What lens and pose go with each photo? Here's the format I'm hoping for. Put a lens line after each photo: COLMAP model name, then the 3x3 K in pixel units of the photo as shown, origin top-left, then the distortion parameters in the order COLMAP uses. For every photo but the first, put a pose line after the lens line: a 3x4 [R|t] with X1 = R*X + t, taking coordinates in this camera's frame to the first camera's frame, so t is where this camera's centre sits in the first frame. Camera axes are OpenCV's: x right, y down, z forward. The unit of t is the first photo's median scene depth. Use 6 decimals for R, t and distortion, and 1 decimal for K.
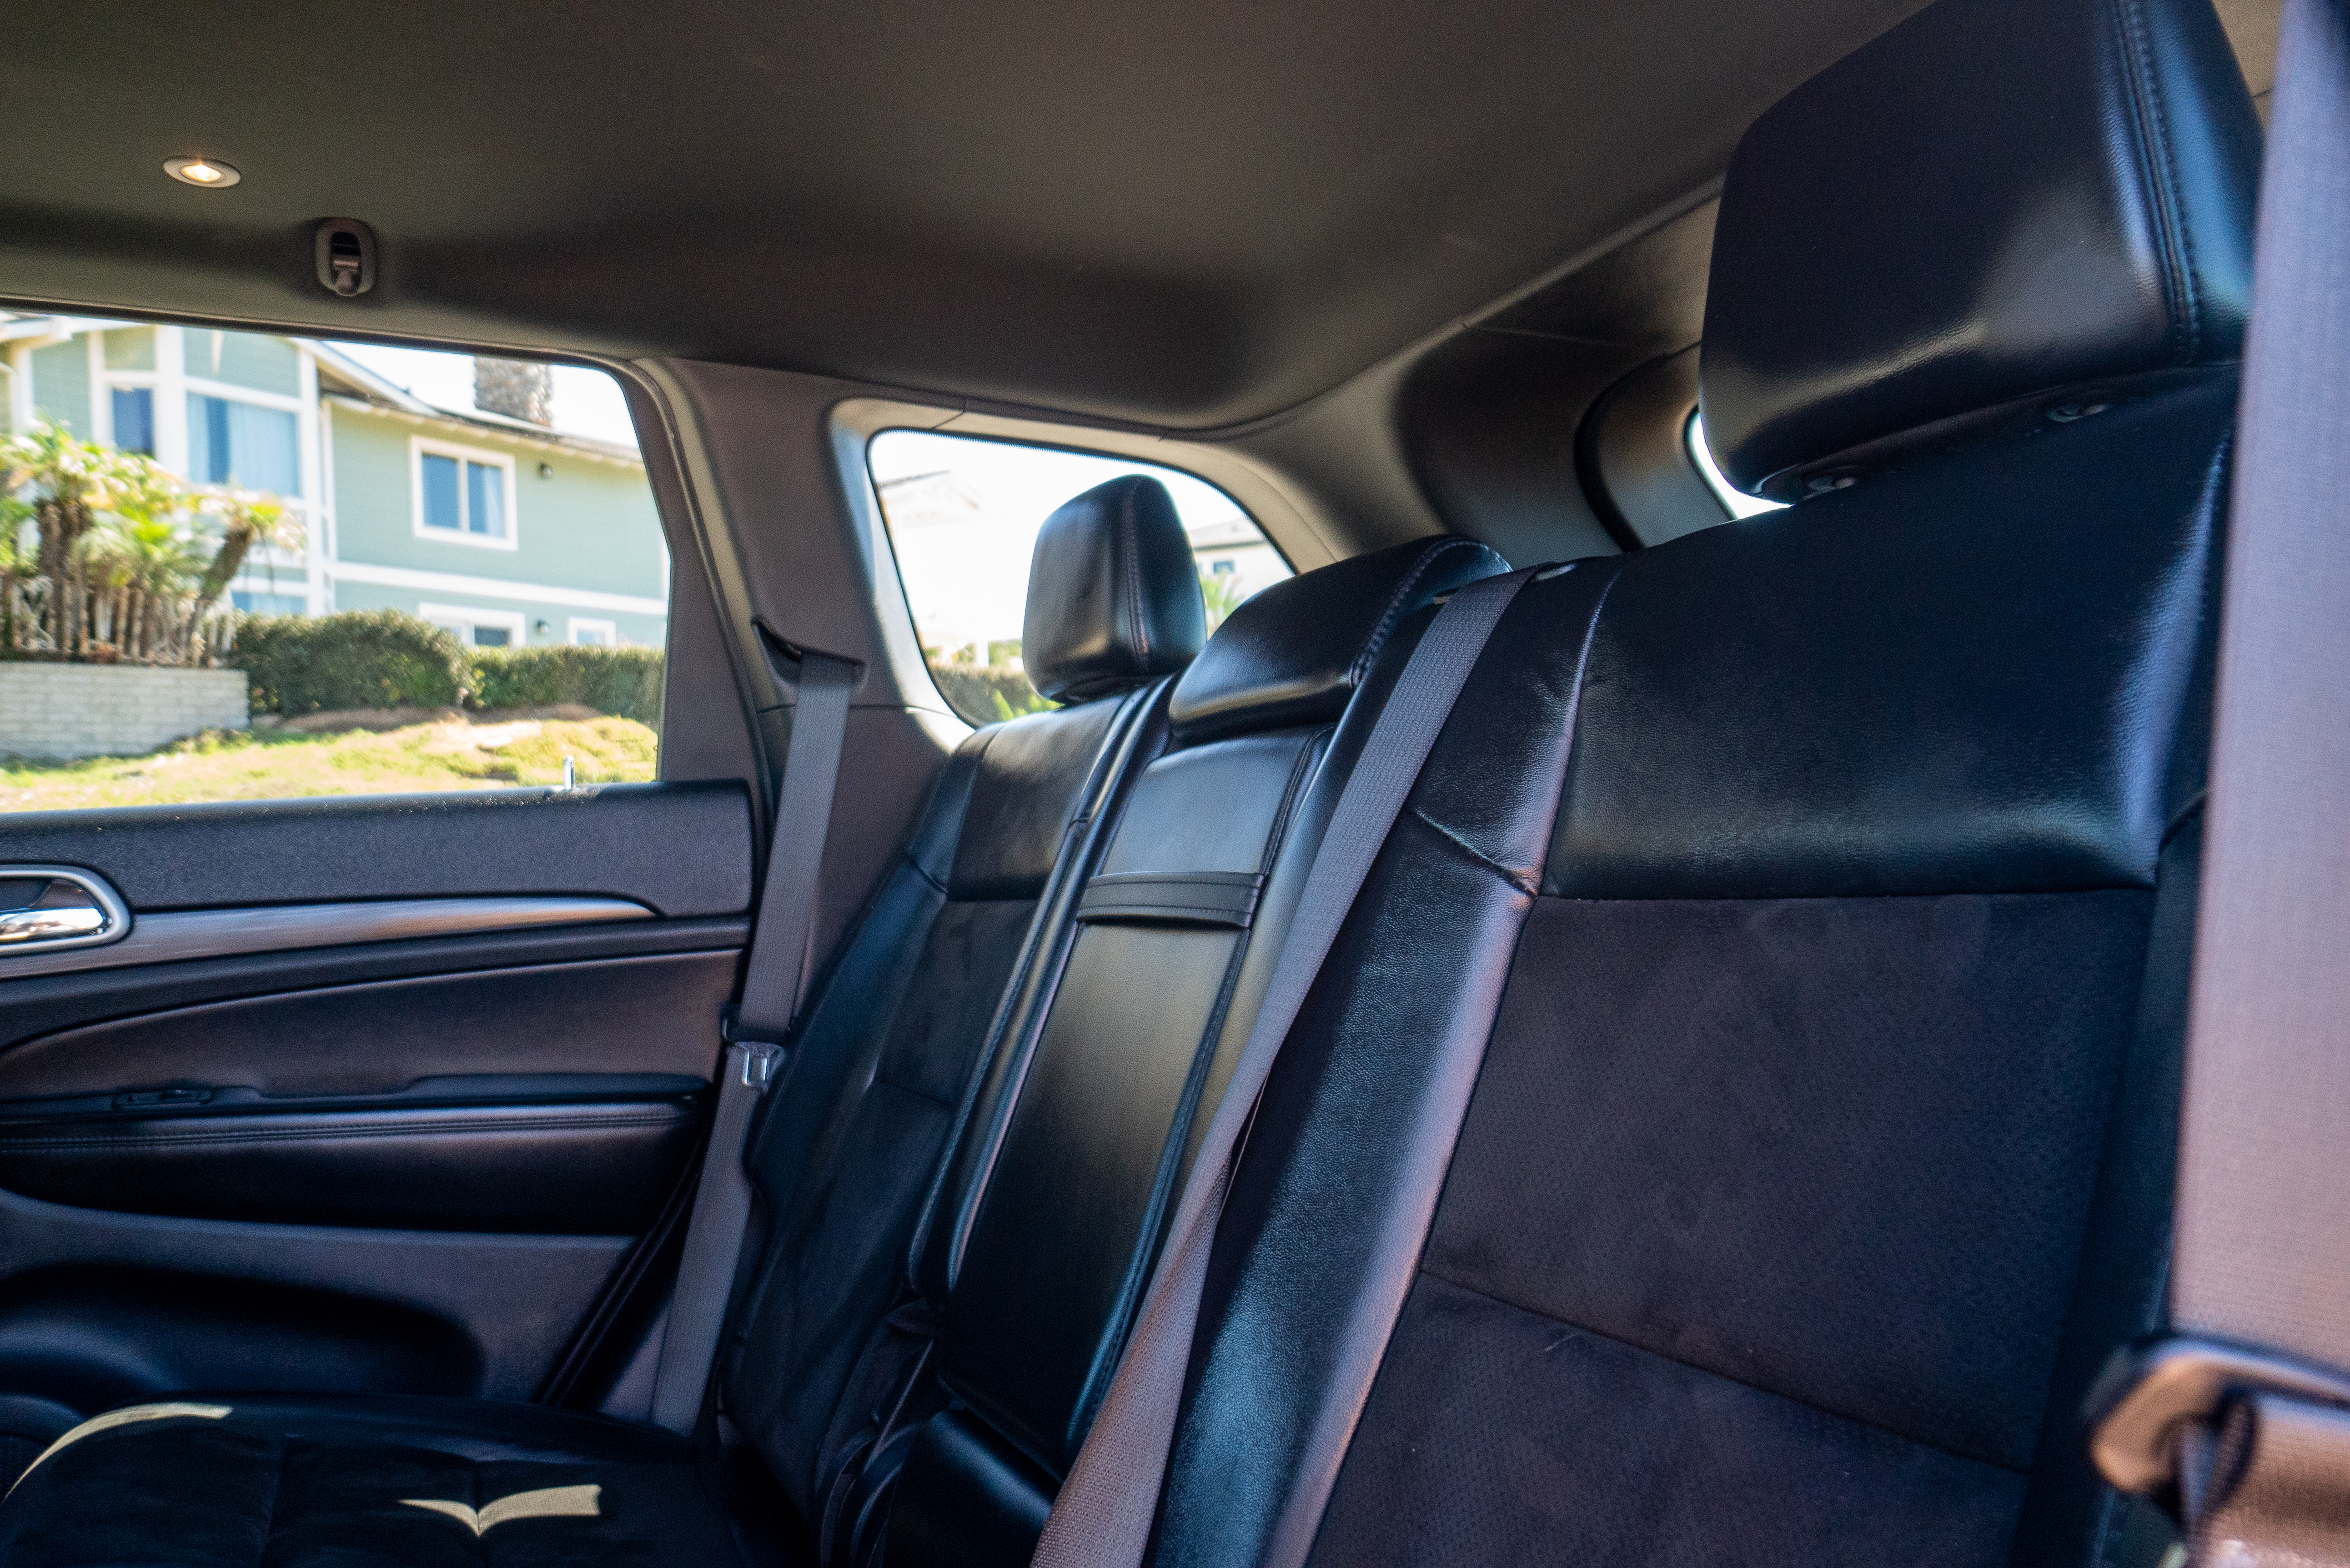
lens RADIAL K [[1748.7, 0, 1158.6], [0, 1748.7, 785.2], [0, 0, 1]] dist [0.009472, 0.037363]
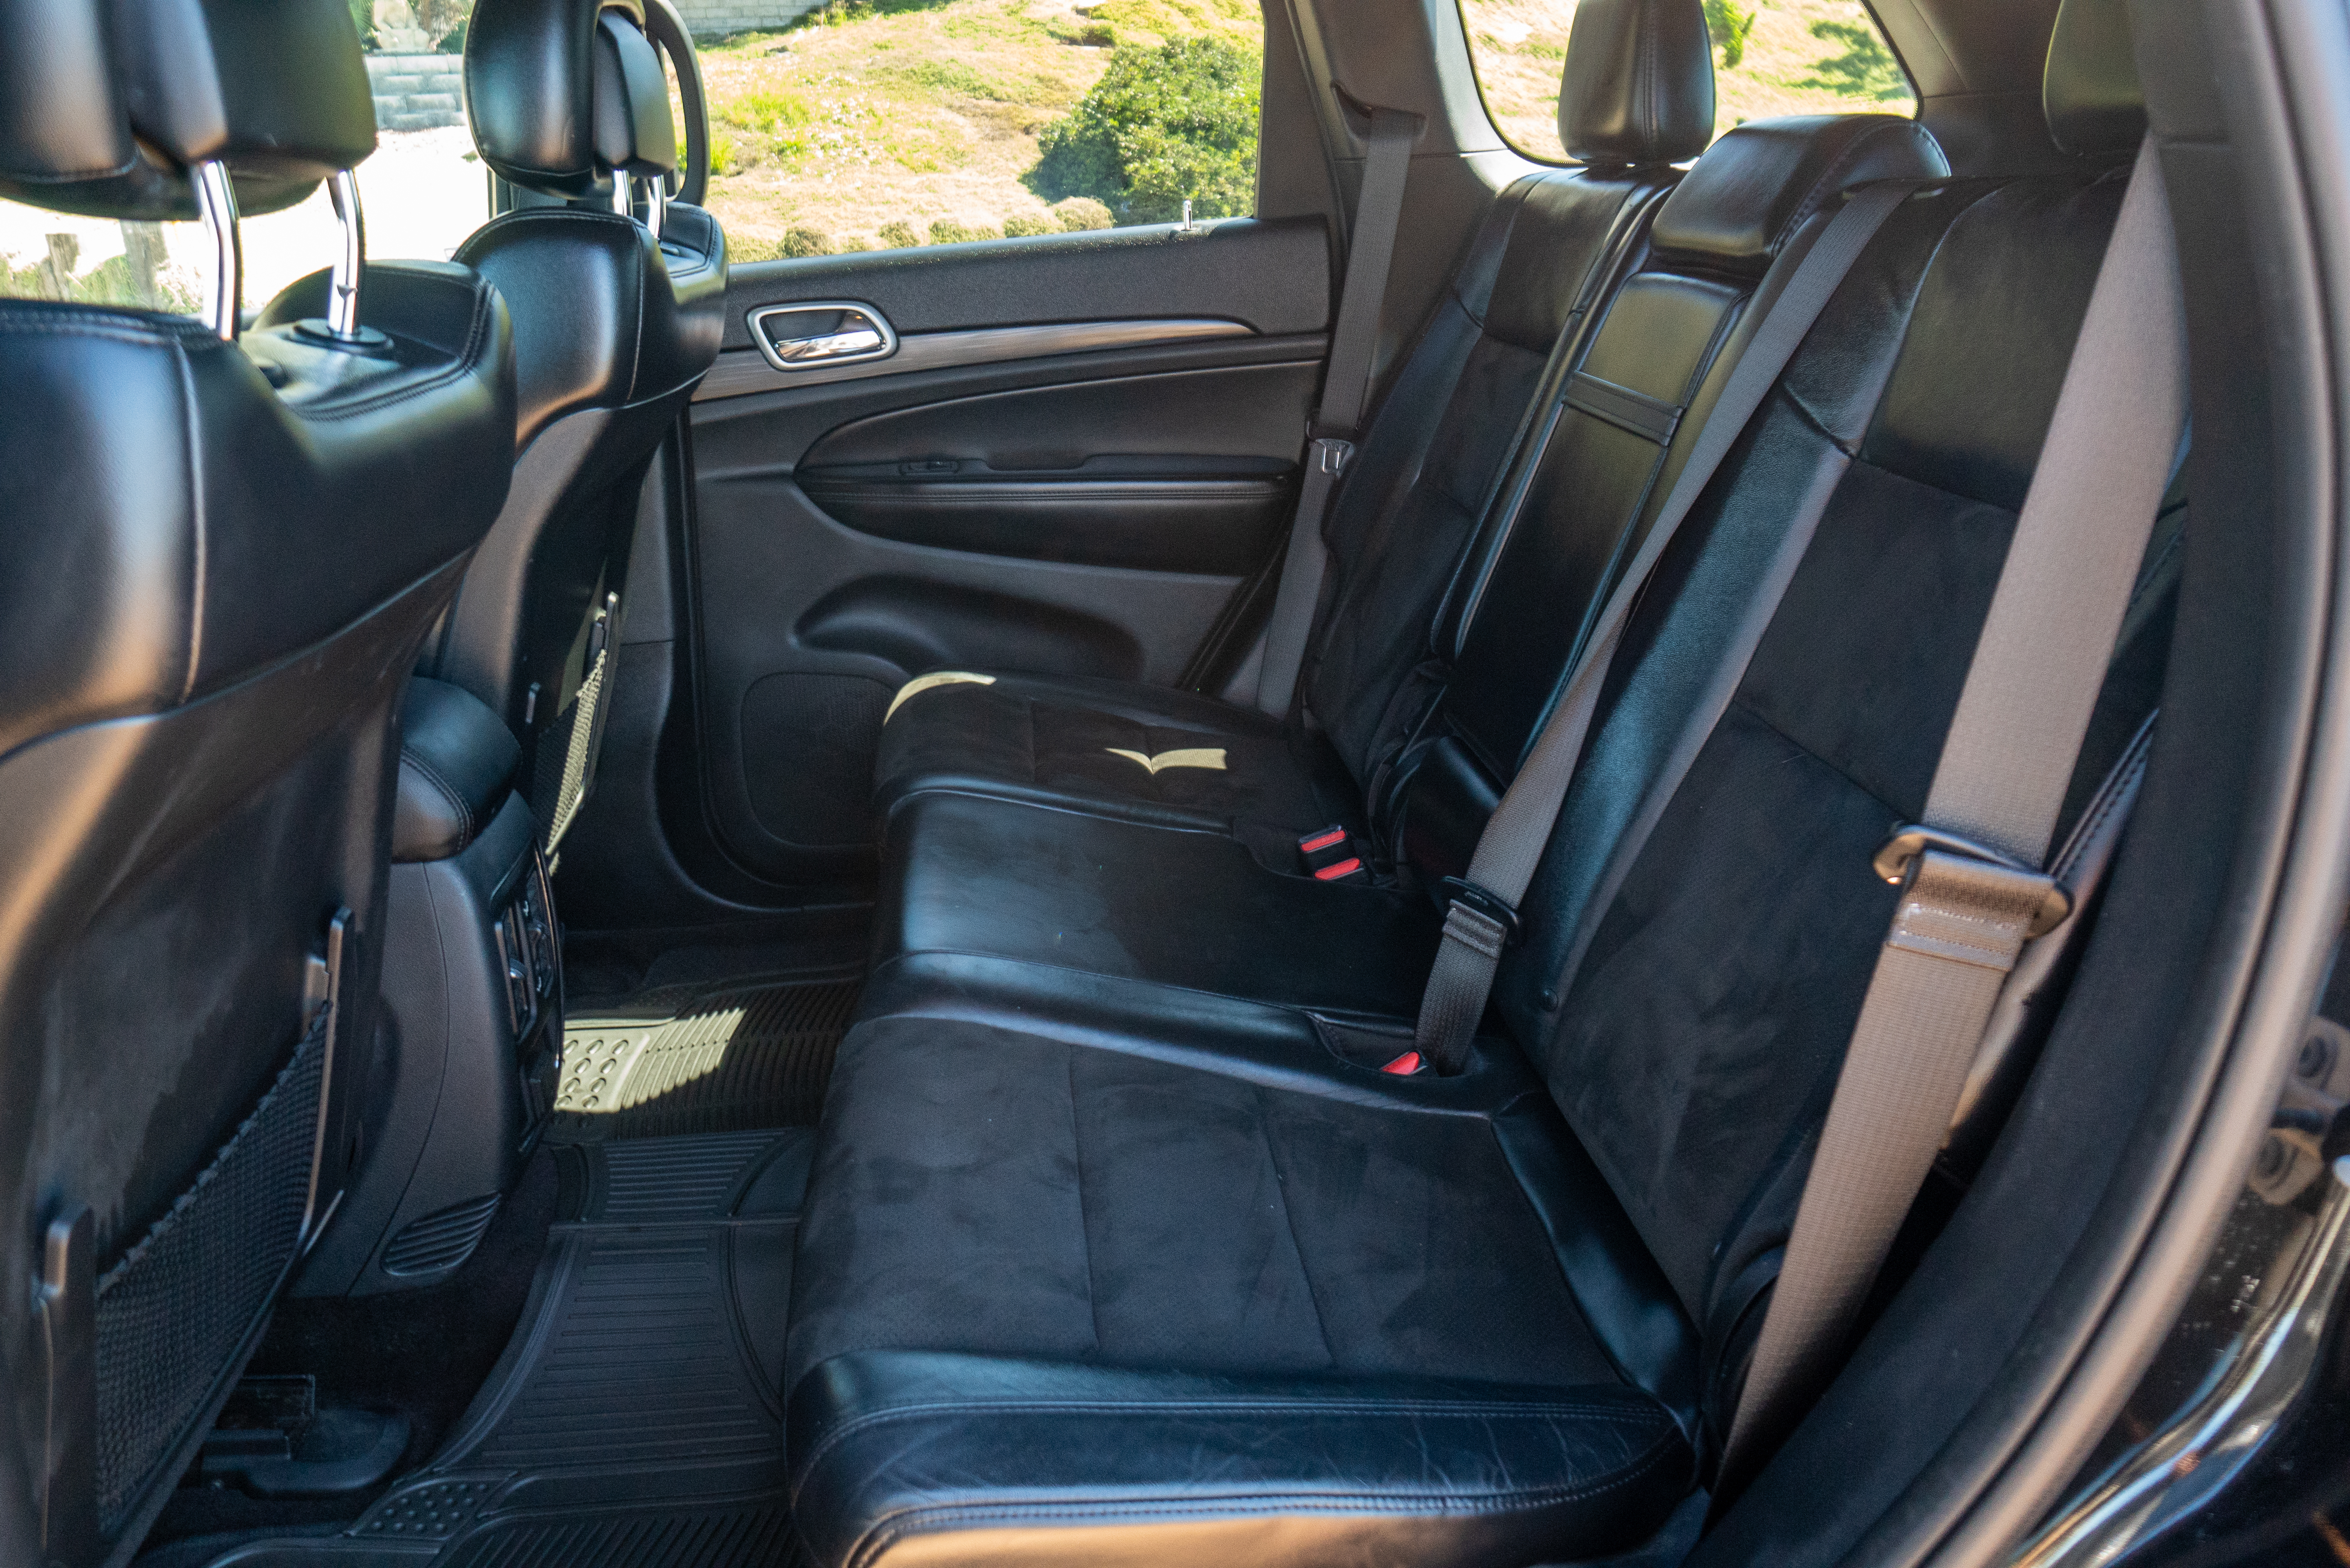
lens RADIAL K [[1748.7, 0, 1158.6], [0, 1748.7, 785.2], [0, 0, 1]] dist [0.009472, 0.037363]
pose [[0.947354, 0.099326, -0.304393, 0.070275], [0.031610, 0.917012, 0.397606, -0.141992], [0.318624, -0.386295, 0.865595, -0.267557]]
